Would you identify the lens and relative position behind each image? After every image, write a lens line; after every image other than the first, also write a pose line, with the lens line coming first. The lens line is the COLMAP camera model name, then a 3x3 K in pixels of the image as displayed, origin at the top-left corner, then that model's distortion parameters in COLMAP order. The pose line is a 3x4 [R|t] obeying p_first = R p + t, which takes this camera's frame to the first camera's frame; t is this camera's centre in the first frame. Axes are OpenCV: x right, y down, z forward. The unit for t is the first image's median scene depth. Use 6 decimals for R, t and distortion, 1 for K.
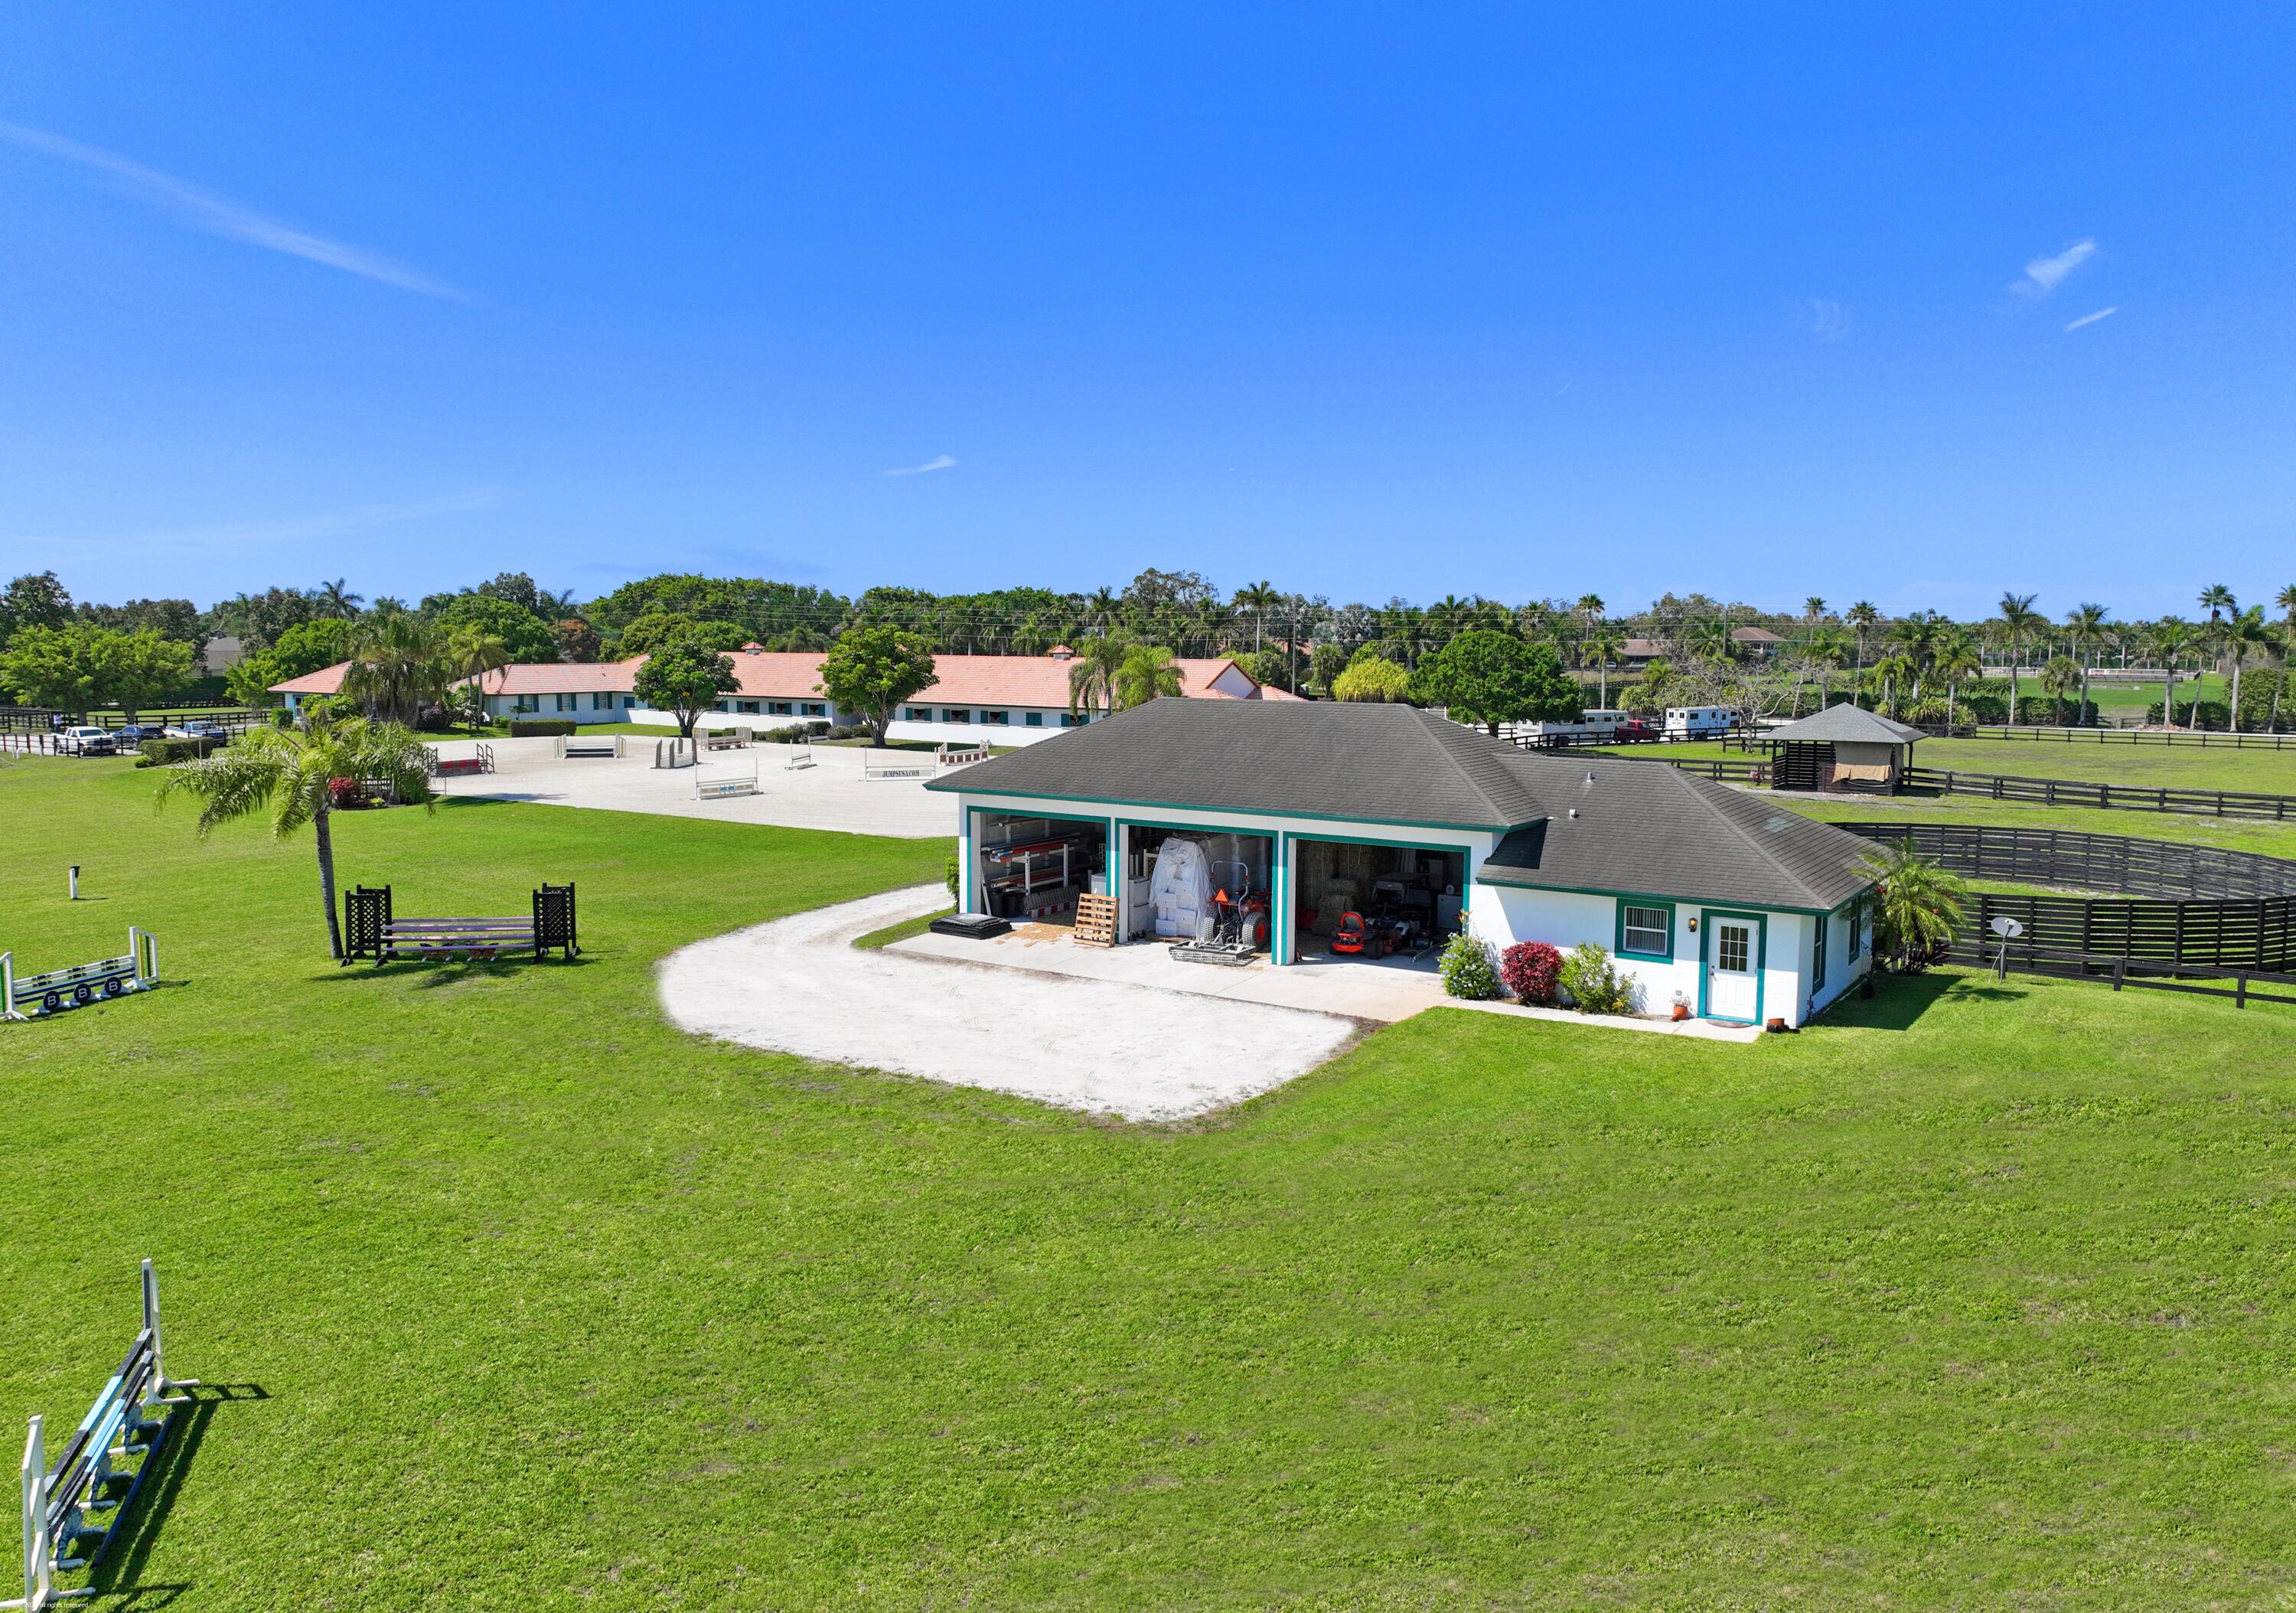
lens RADIAL K [[1648.6, 0, 1148.0], [0, 1648.6, 806.5], [0, 0, 1]] dist [0.000785, -0.000955]
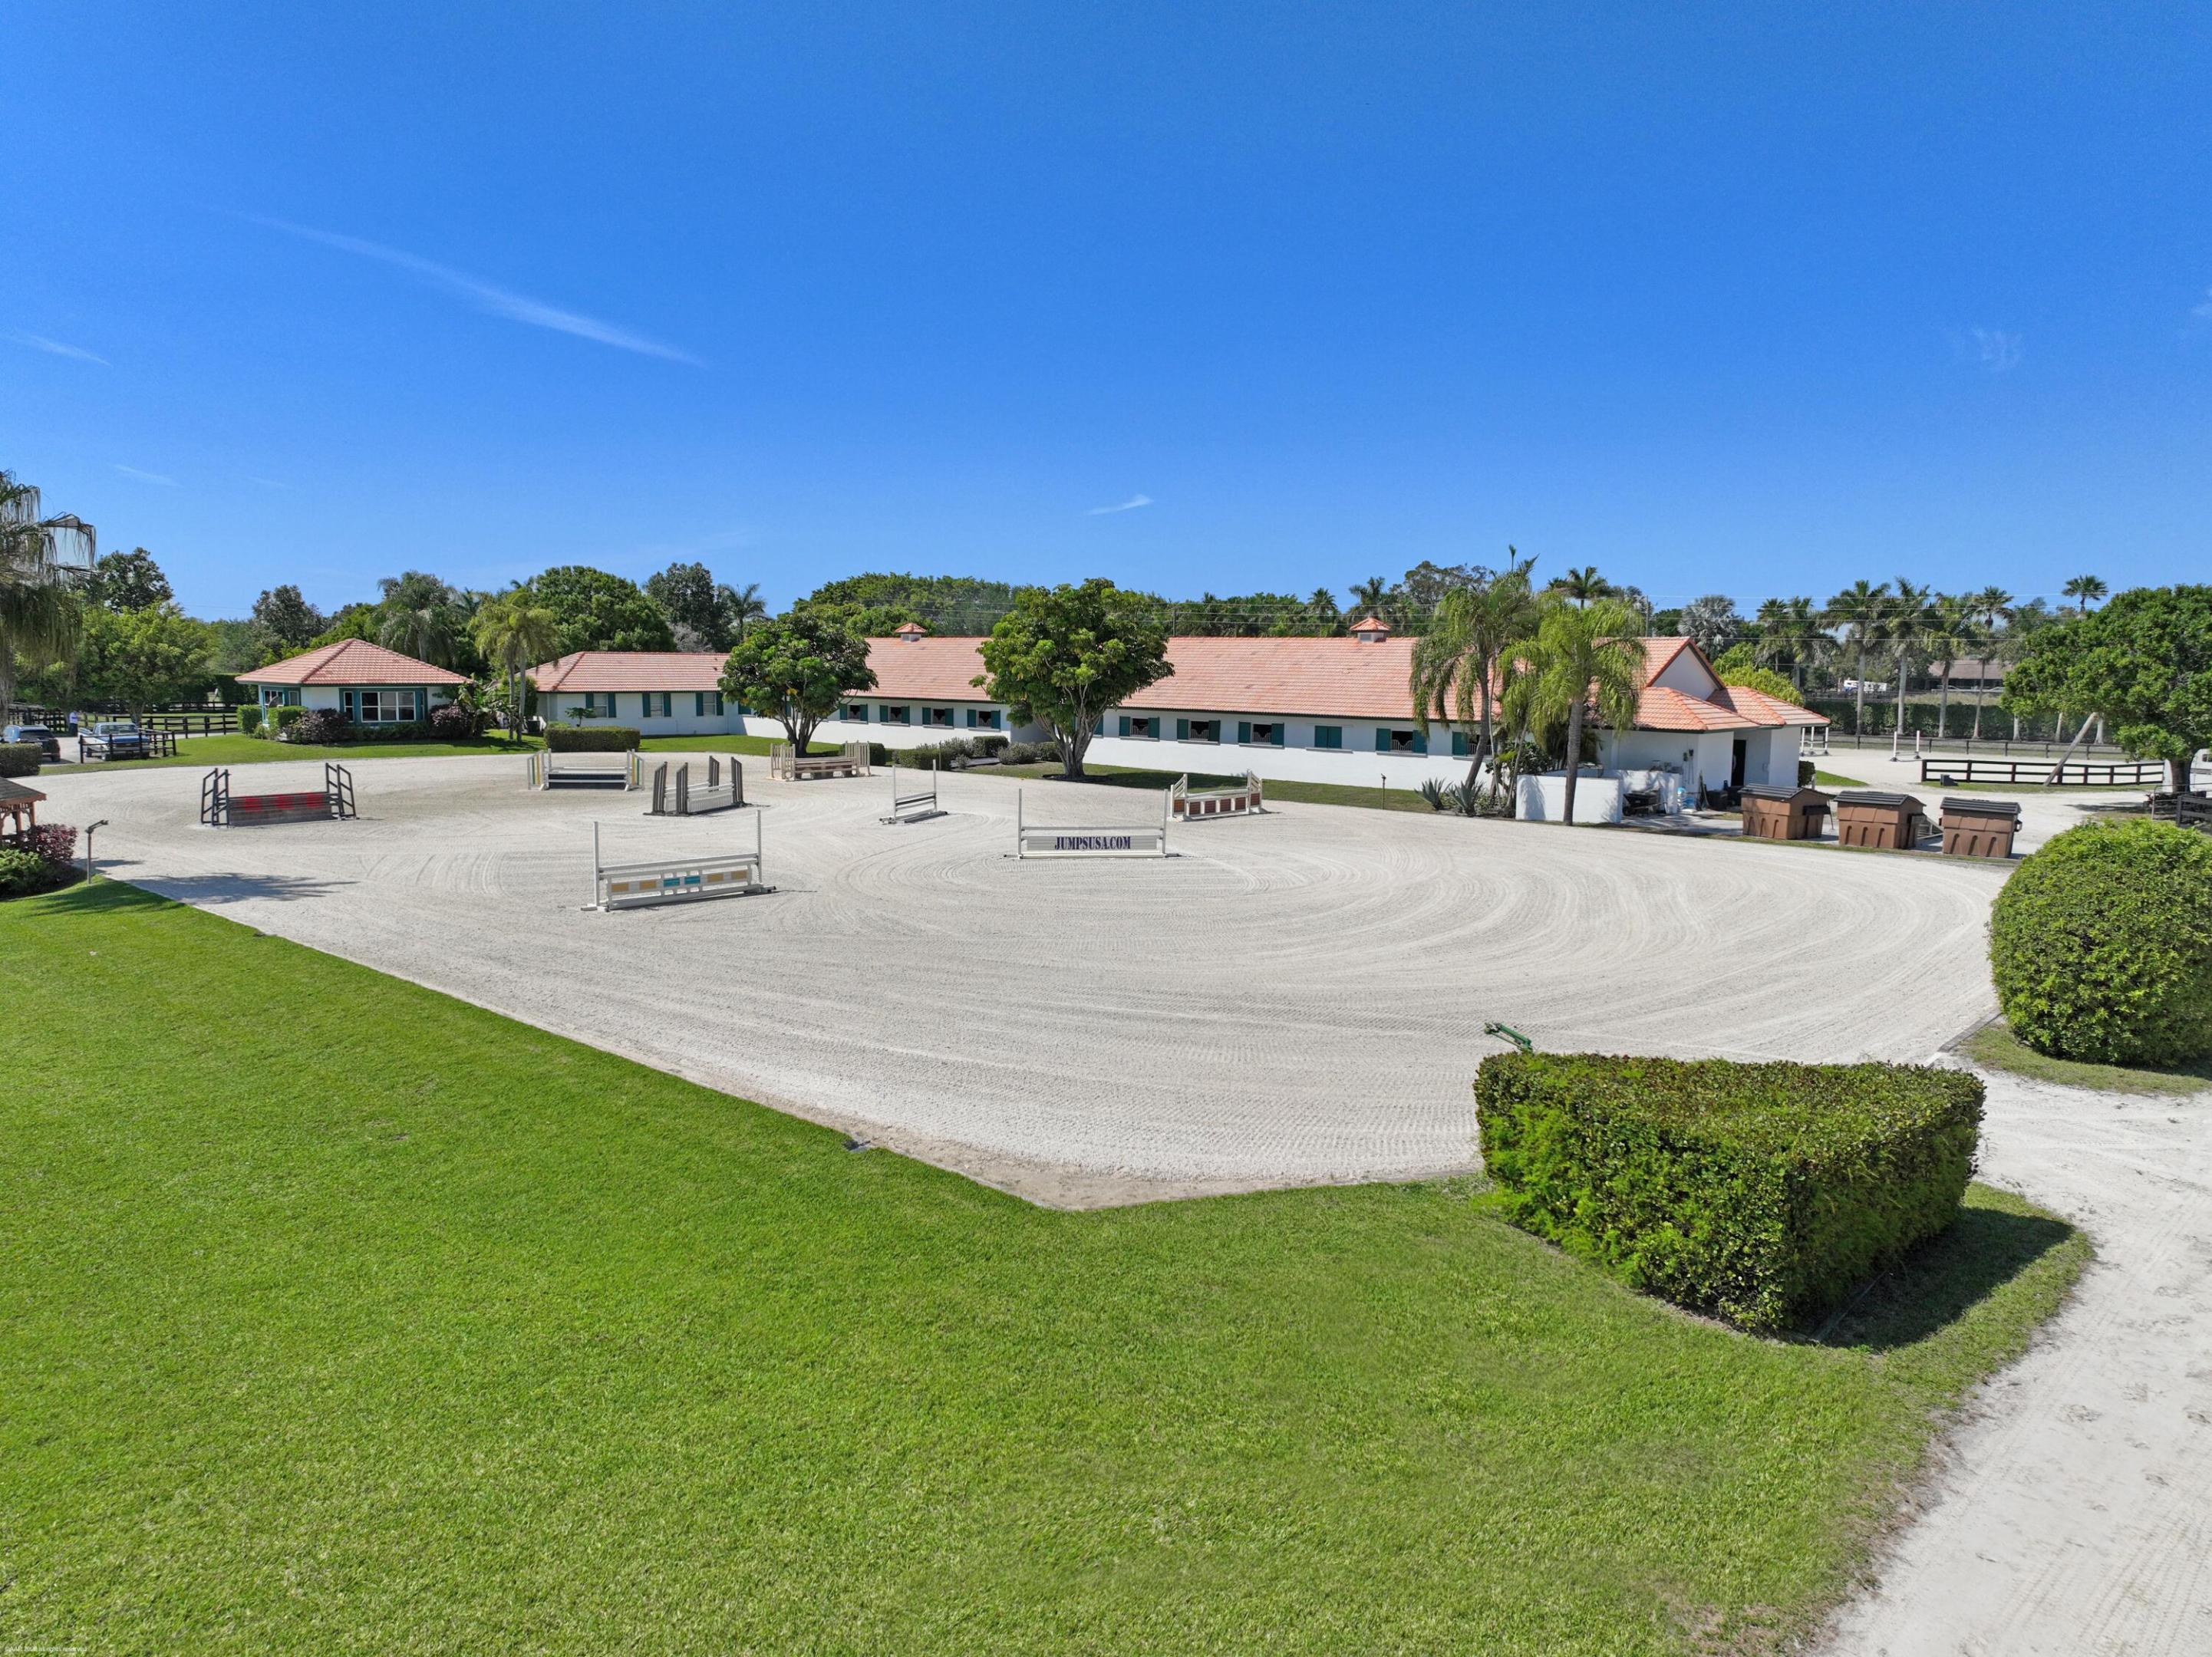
lens RADIAL K [[1568.4, 0, 1106.0], [0, 1568.4, 828.5], [0, 0, 1]] dist [0.004742, 0.002222]
pose [[0.986419, 0.024977, -0.162337, -0.048719], [-0.024643, 0.999688, 0.004071, -0.017516], [0.162389, -0.000015, 0.986727, 0.370985]]
